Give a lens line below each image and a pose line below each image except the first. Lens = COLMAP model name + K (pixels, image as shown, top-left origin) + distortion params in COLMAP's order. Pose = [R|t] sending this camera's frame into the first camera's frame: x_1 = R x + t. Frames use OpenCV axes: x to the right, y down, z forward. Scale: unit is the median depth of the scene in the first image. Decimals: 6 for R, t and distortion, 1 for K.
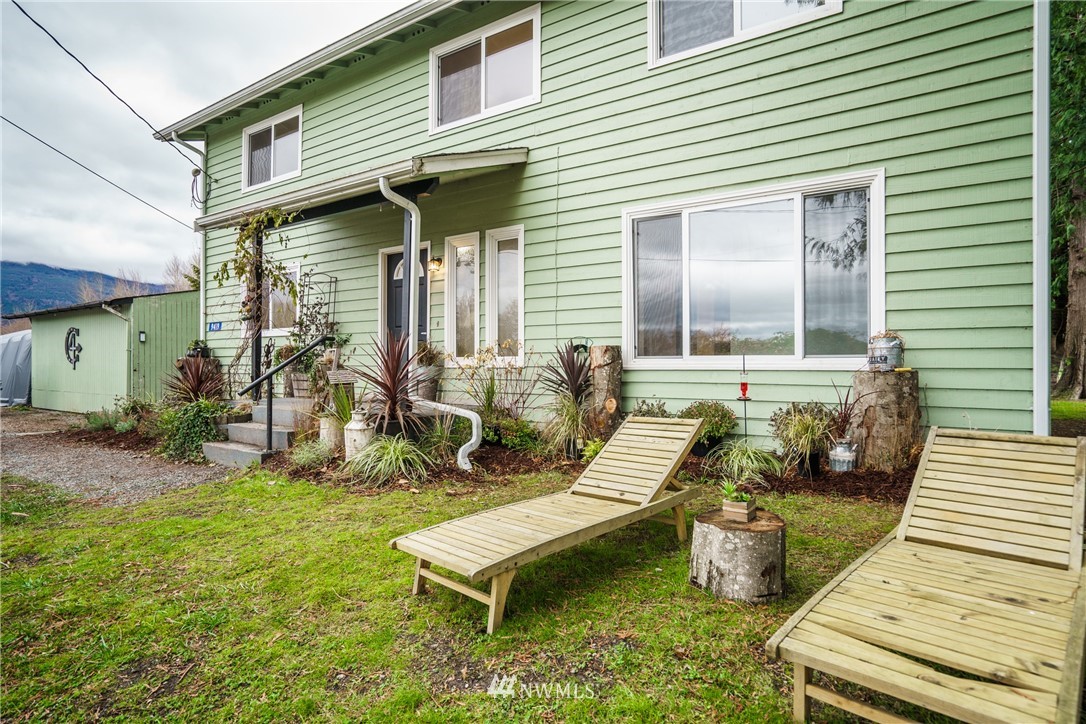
lens RADIAL K [[565.3, 0, 543.0], [0, 565.3, 362.0], [0, 0, 1]] dist [-0.033092, 0.000701]
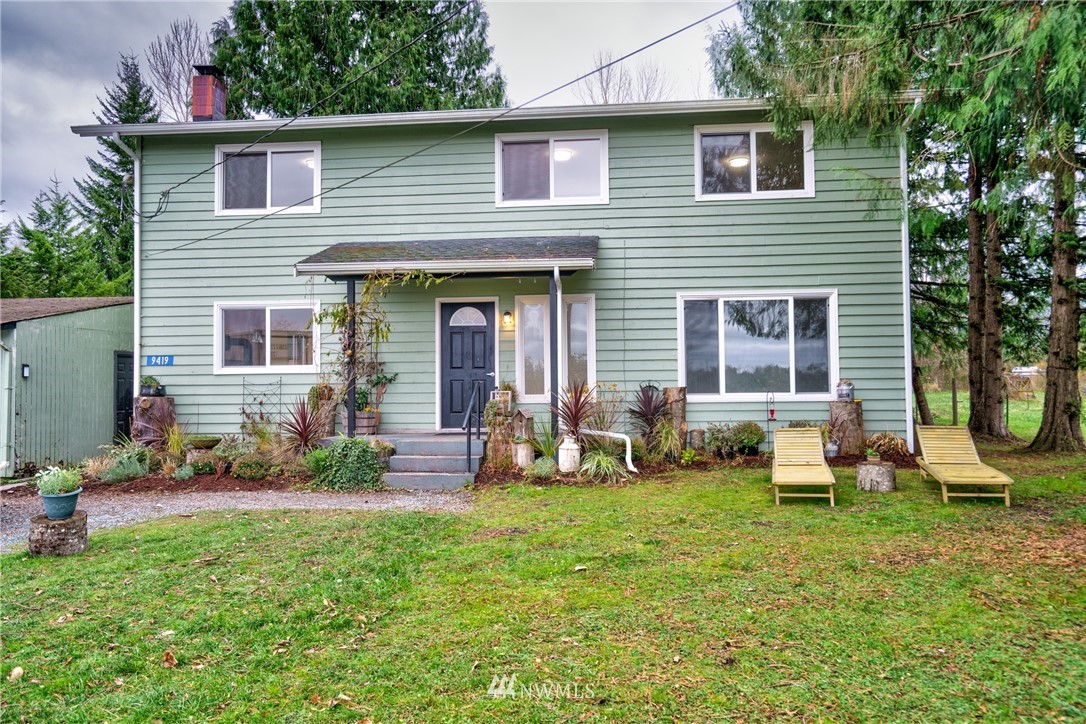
lens RADIAL K [[758.3, 0, 543.0], [0, 758.3, 362.0], [0, 0, 1]] dist [0.021059, 0.001244]
pose [[0.878678, 0.004640, 0.477392, -1.149407], [0.009162, 0.999605, -0.026579, -0.044344], [-0.477327, 0.027728, 0.878288, -0.580413]]
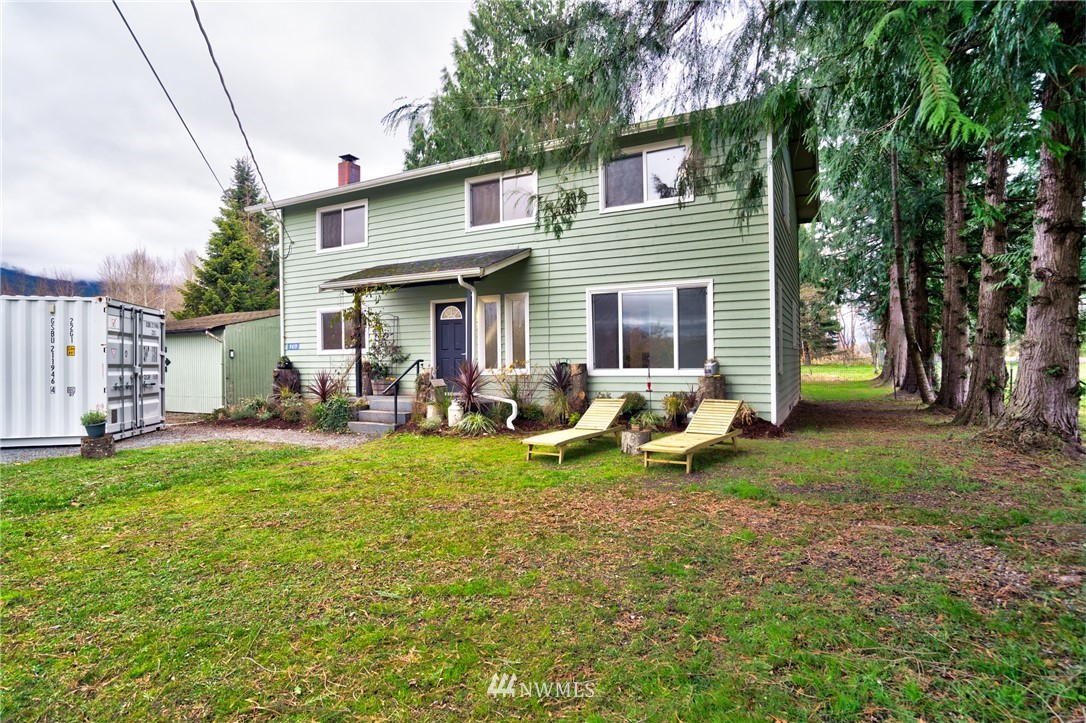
lens RADIAL K [[565.3, 0, 543.0], [0, 565.3, 361.5], [0, 0, 1]] dist [-0.033092, 0.000701]
pose [[0.994739, -0.013211, 0.101589, -0.196914], [0.012611, 0.999899, 0.006542, -0.049484], [-0.101665, -0.005227, 0.994805, -0.851060]]
